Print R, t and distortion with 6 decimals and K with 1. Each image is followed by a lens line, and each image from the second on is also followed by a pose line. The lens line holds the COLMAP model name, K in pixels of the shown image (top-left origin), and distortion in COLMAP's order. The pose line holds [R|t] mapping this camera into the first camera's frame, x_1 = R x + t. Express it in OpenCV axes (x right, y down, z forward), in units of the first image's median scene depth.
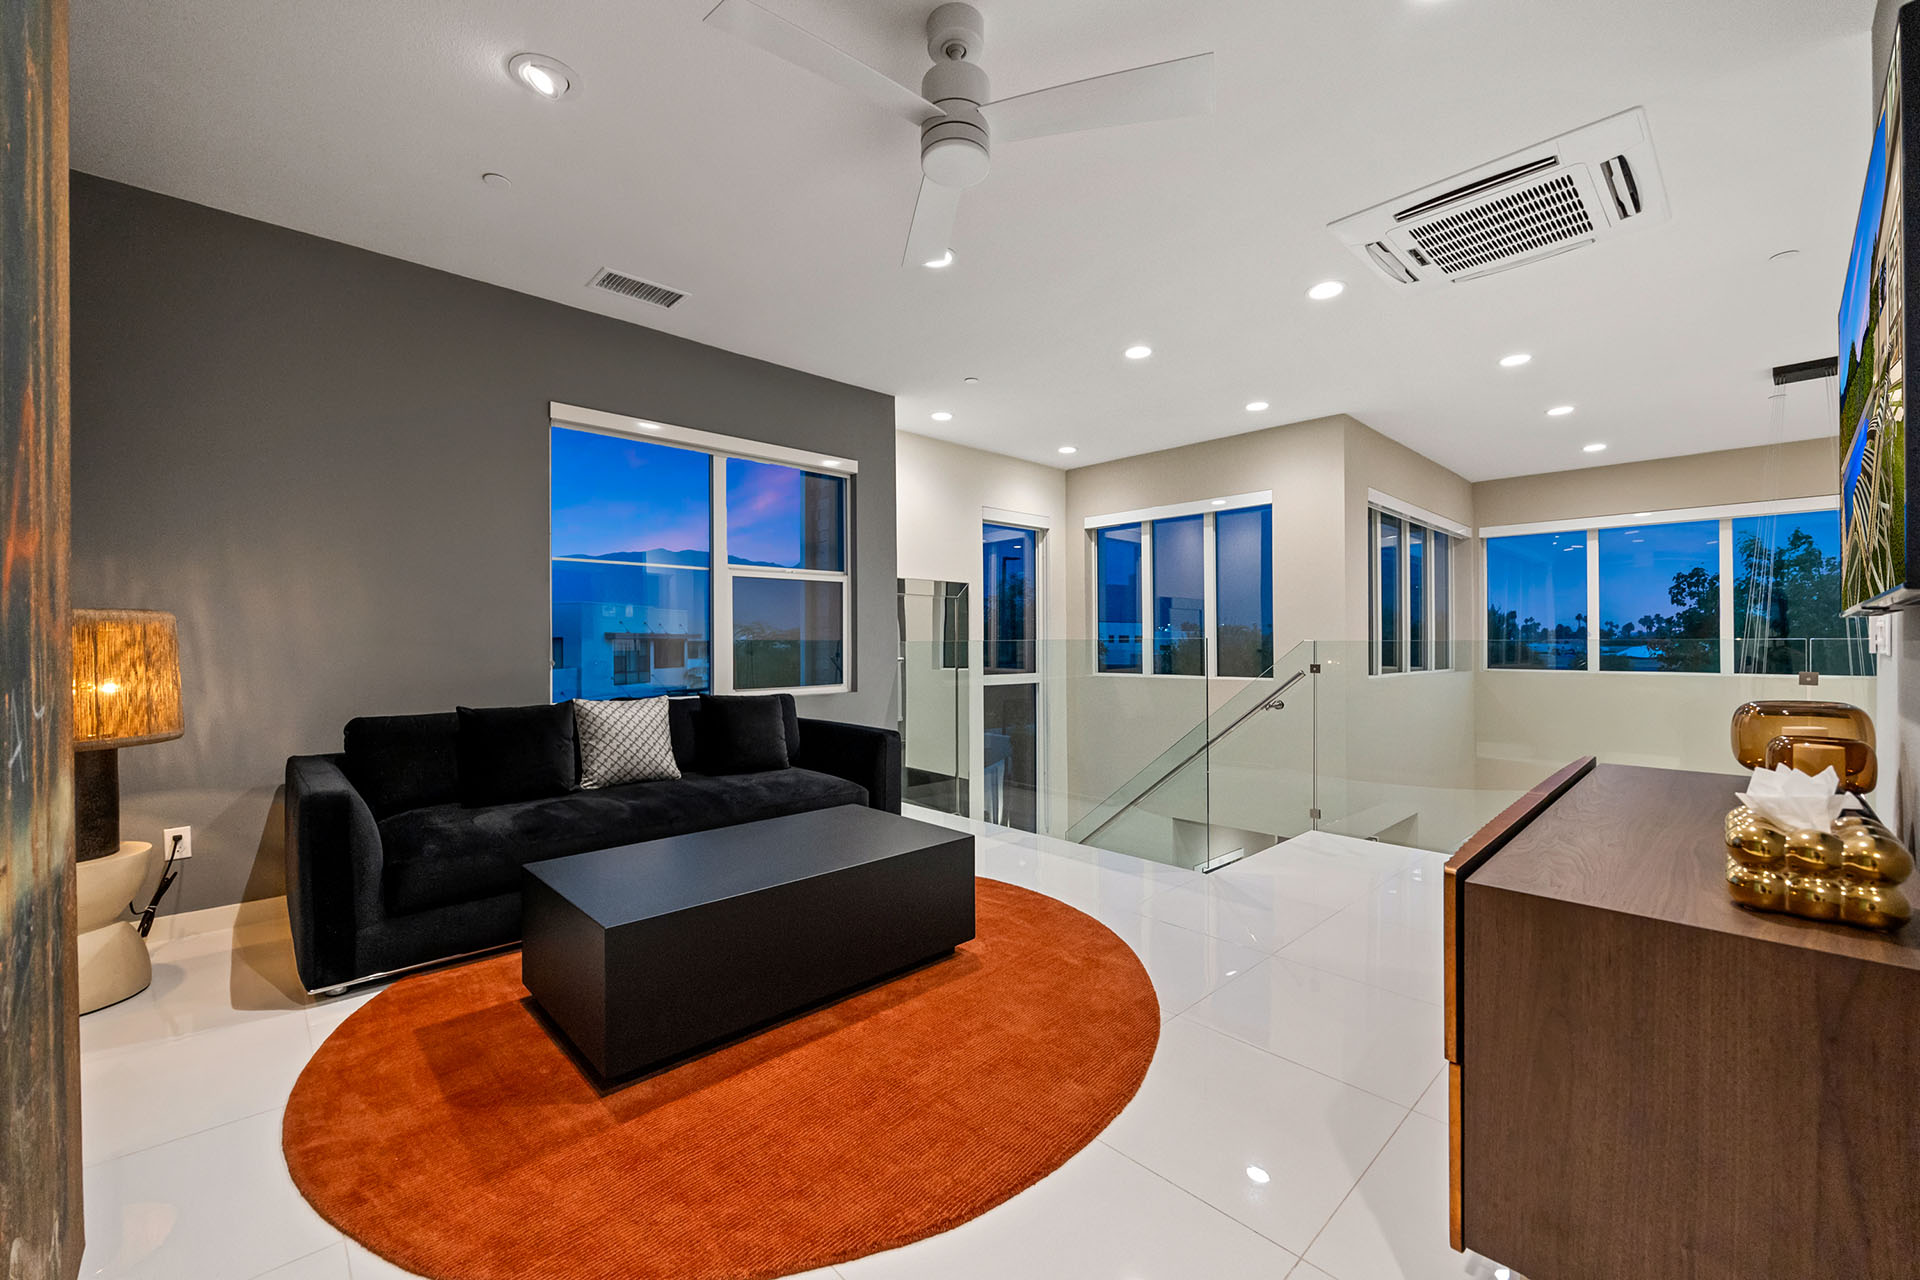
lens RADIAL K [[765.5, 0, 961.0], [0, 765.5, 643.6], [0, 0, 1]] dist [-0.000506, -0.001119]
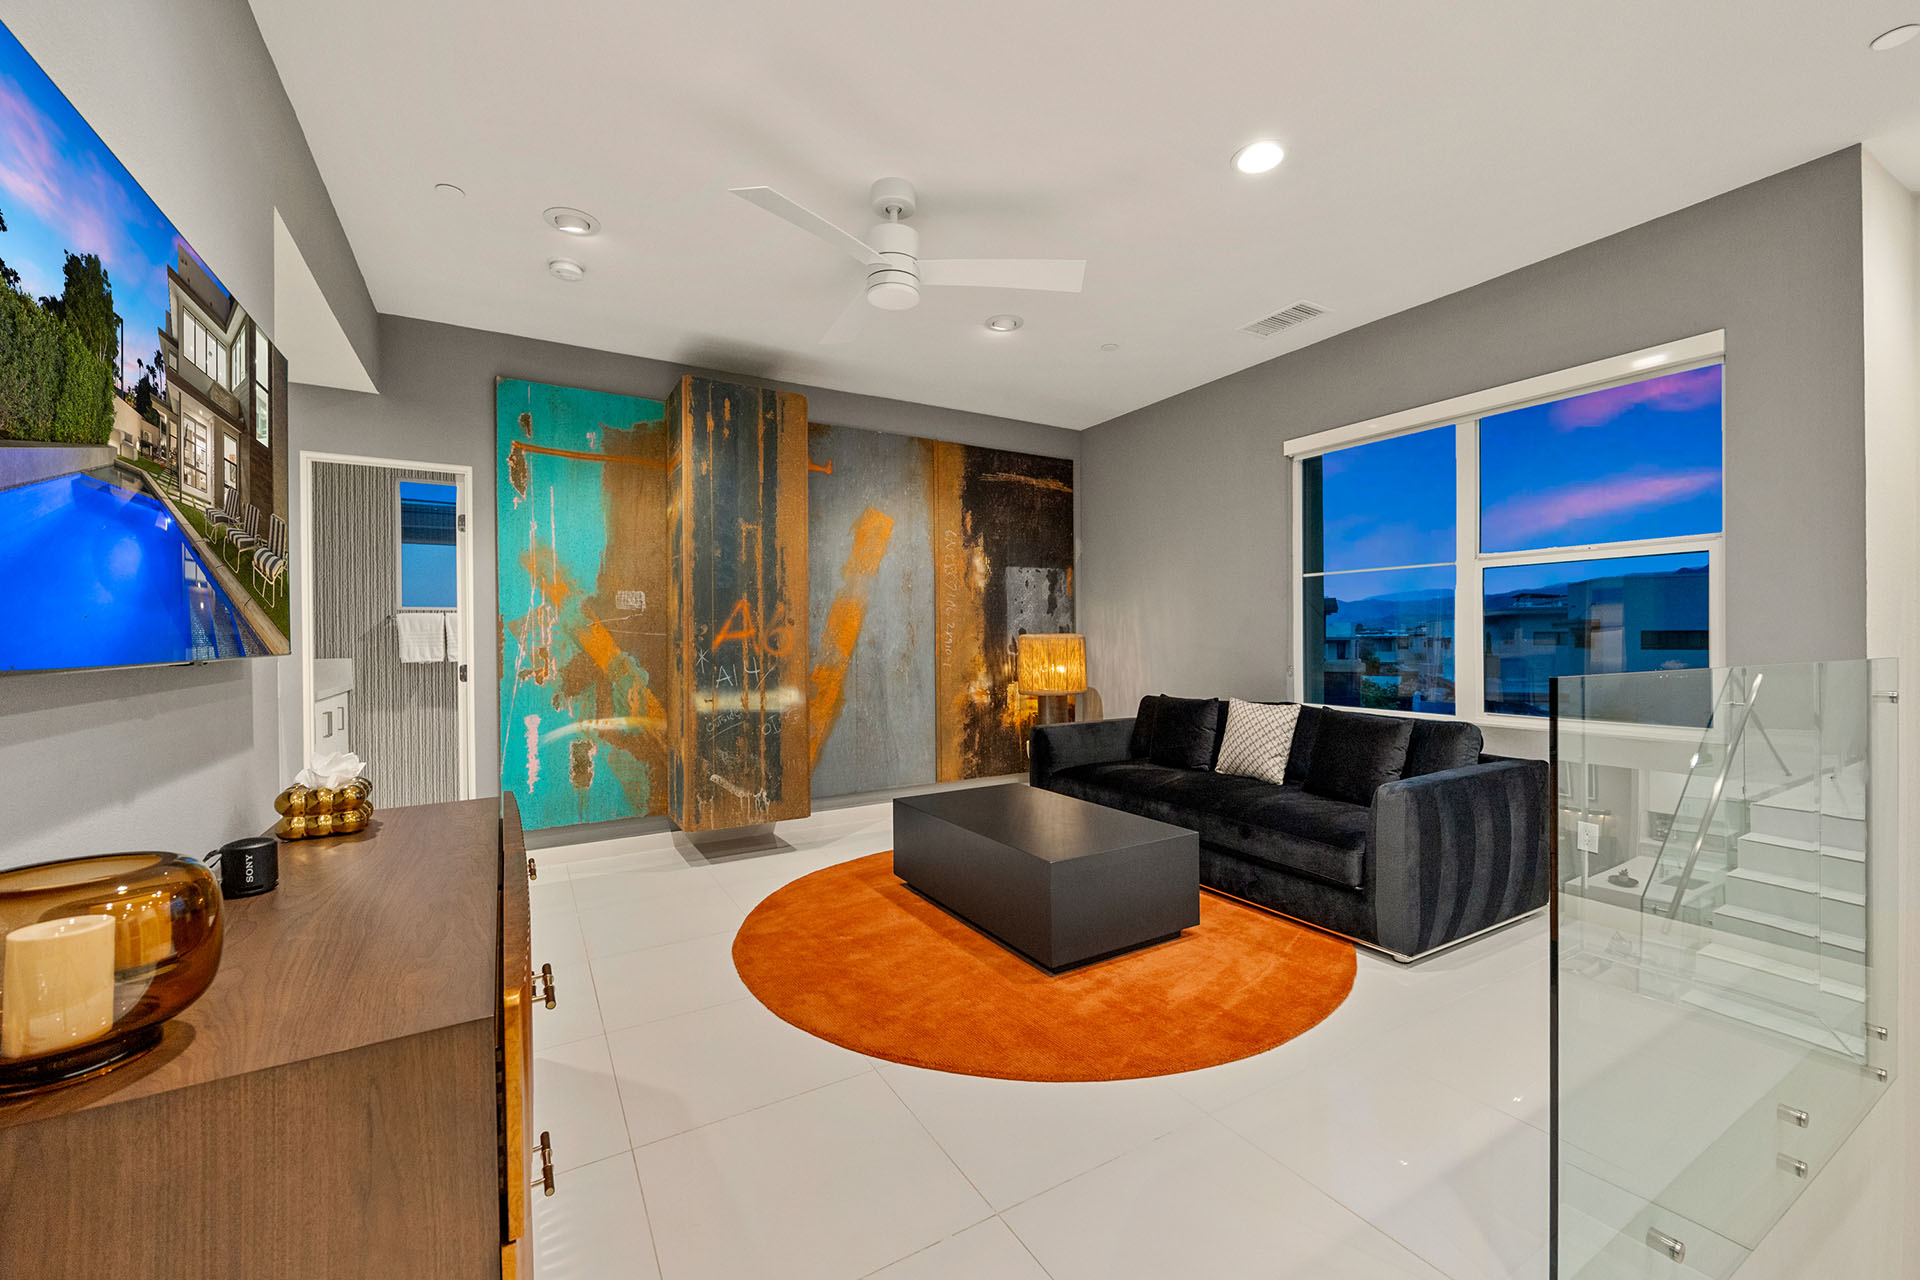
lens RADIAL K [[765.5, 0, 960.2], [0, 765.5, 635.5], [0, 0, 1]] dist [-0.000506, -0.001119]
pose [[-0.222606, 0.010349, -0.974854, 1.068496], [0.004735, 0.999943, 0.009534, -0.055211], [0.974897, -0.002494, -0.222642, 1.186691]]
